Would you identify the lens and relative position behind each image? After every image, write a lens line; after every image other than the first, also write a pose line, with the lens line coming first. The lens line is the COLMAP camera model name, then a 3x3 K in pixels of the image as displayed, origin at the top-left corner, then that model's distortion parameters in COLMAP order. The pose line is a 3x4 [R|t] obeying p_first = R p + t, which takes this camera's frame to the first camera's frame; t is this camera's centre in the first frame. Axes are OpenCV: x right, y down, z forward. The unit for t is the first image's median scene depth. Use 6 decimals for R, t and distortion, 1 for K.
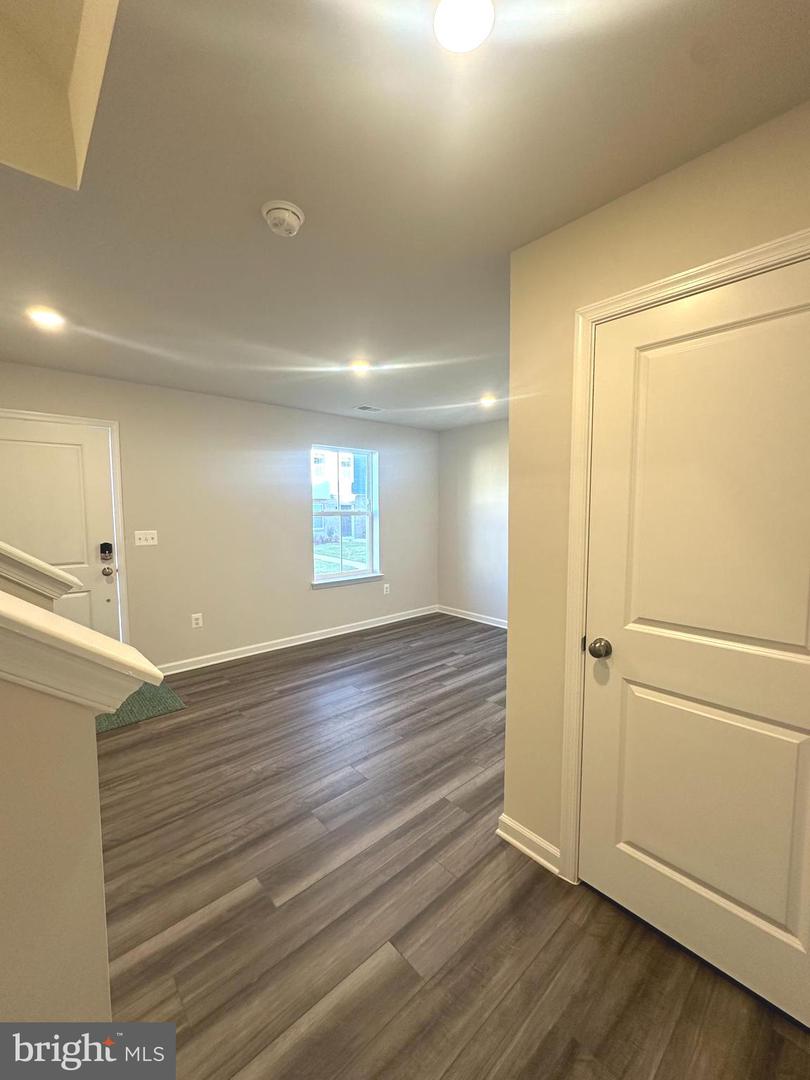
lens RADIAL K [[430.3, 0, 402.5], [0, 430.3, 534.8], [0, 0, 1]] dist [-0.006301, -0.000092]
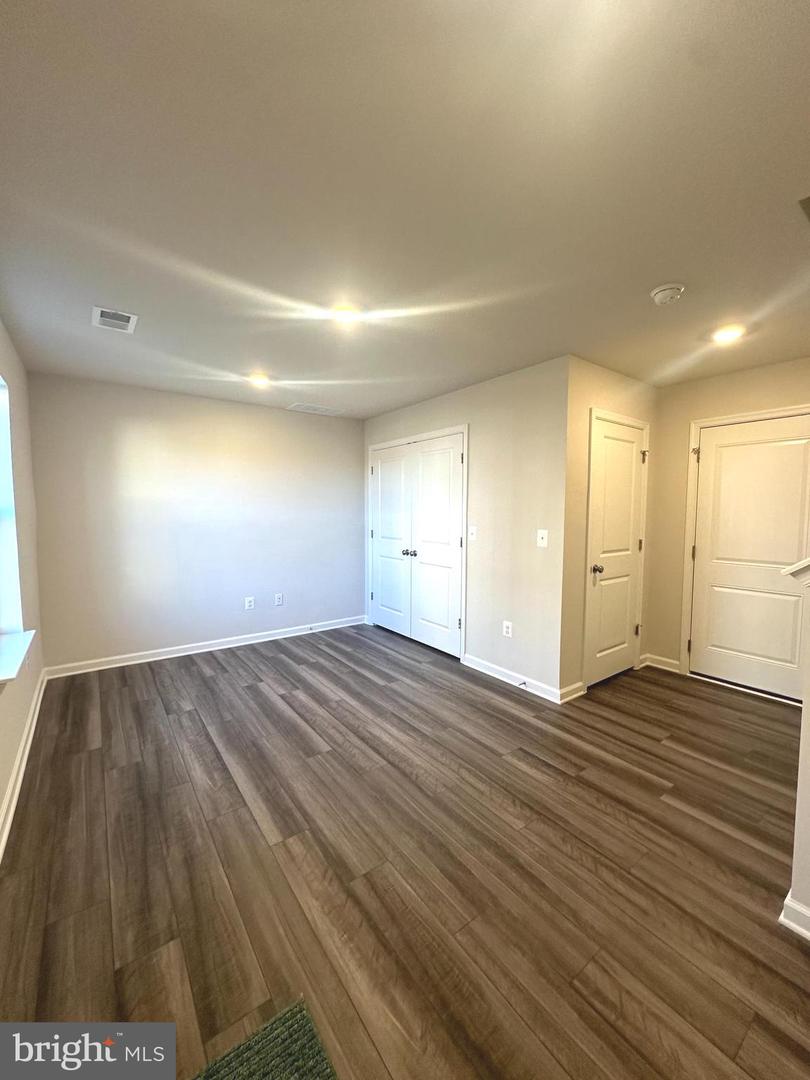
lens RADIAL K [[430.3, 0, 402.5], [0, 430.3, 534.8], [0, 0, 1]] dist [-0.006301, -0.000092]
pose [[0.096394, -0.054490, 0.993851, -0.866197], [0.062366, 0.996869, 0.048606, -0.038774], [-0.993388, 0.057297, 0.099490, 0.846833]]
